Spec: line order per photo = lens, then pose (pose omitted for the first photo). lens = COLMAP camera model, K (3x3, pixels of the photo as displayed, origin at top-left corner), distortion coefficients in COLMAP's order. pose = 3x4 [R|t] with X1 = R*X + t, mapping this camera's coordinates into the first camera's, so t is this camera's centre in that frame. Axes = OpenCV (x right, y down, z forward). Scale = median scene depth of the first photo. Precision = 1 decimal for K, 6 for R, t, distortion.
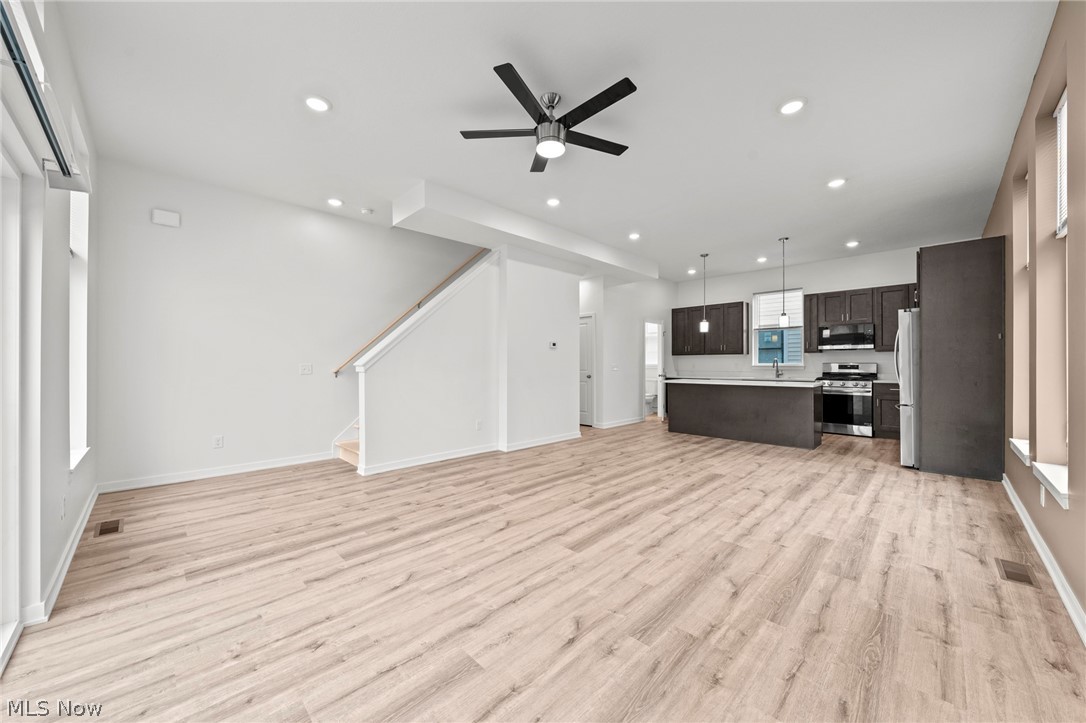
lens RADIAL K [[395.4, 0, 541.2], [0, 395.4, 362.5], [0, 0, 1]] dist [0.000266, 0.000001]
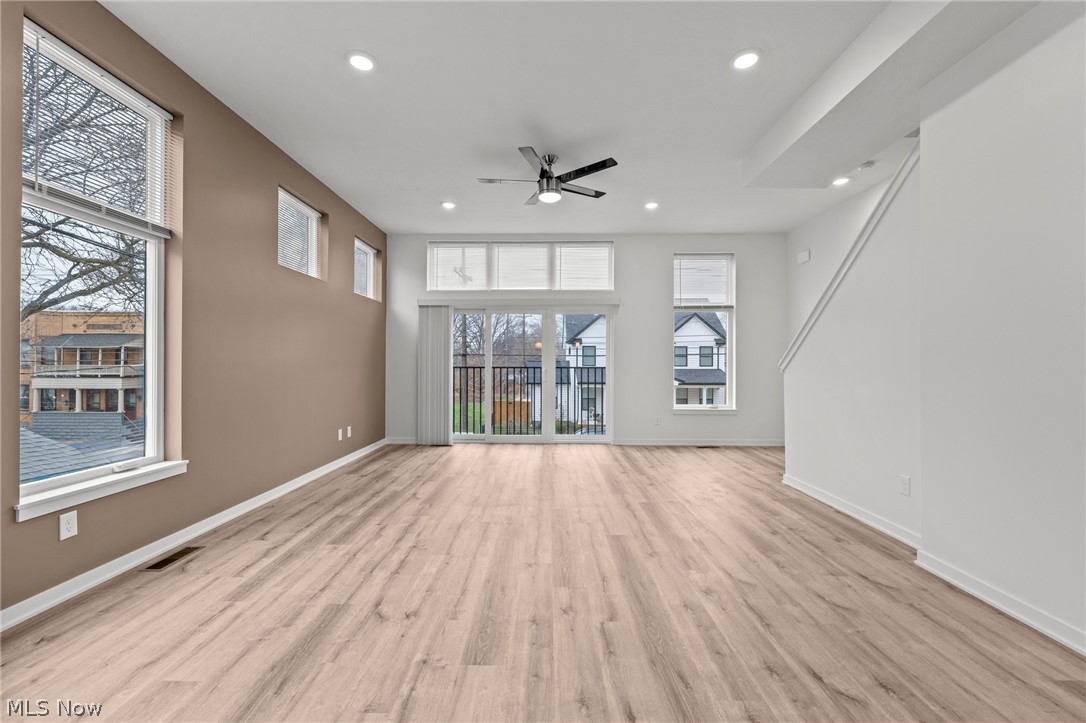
lens RADIAL K [[457.4, 0, 542.6], [0, 457.4, 363.3], [0, 0, 1]] dist [0.000920, 0.000175]
pose [[-0.718152, -0.004605, -0.695871, 1.055290], [-0.000981, 0.999984, -0.005605, 0.011753], [0.695885, -0.003343, -0.718145, 2.011545]]
